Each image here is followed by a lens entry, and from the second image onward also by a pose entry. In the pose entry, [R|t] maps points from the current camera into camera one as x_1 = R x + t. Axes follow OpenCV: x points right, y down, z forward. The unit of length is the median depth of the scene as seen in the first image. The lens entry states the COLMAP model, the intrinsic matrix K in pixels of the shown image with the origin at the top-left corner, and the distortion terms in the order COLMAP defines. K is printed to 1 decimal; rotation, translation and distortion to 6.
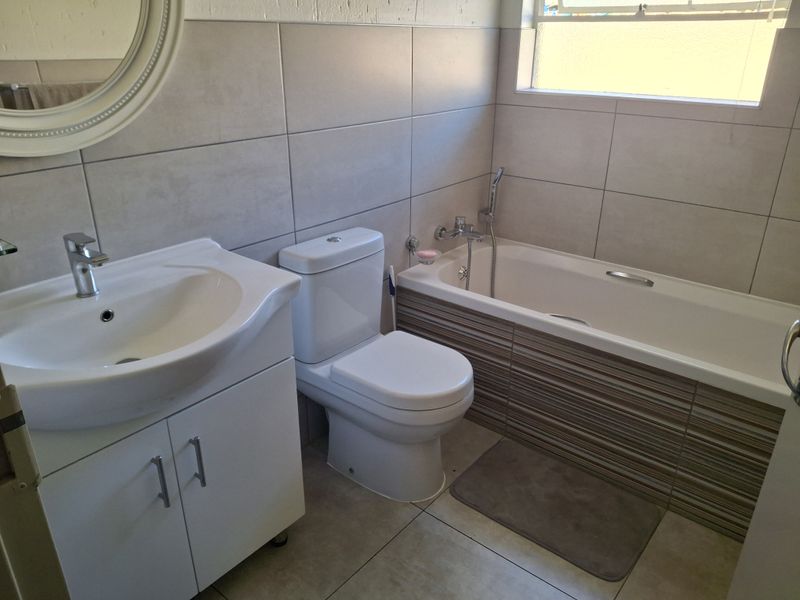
lens RADIAL K [[599.7, 0, 400.0], [0, 599.7, 300.0], [0, 0, 1]] dist [0.119310, -0.222827]
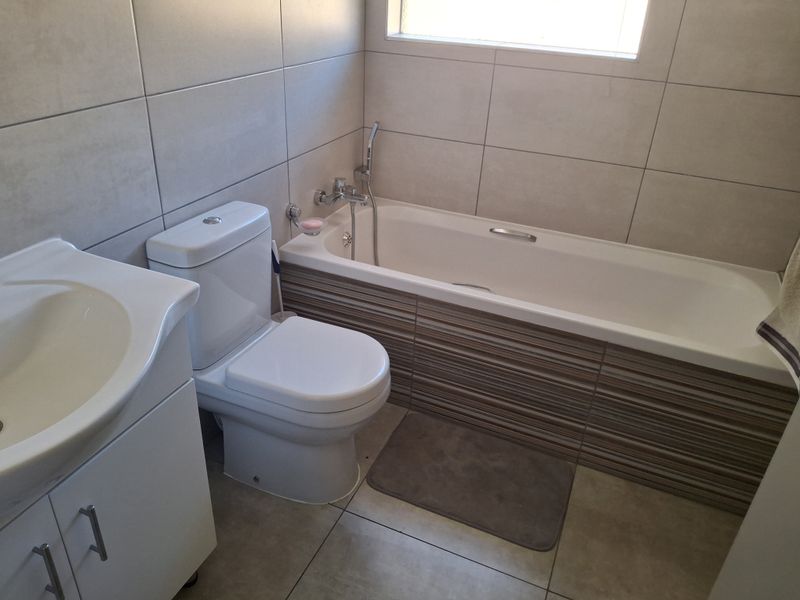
lens RADIAL K [[595.1, 0, 393.7], [0, 595.1, 287.7], [0, 0, 1]] dist [0.116464, -0.227229]
pose [[0.961403, -0.094499, 0.258407, -0.088662], [0.072602, 0.993013, 0.093027, -0.064730], [-0.265392, -0.070676, 0.961547, 0.116134]]
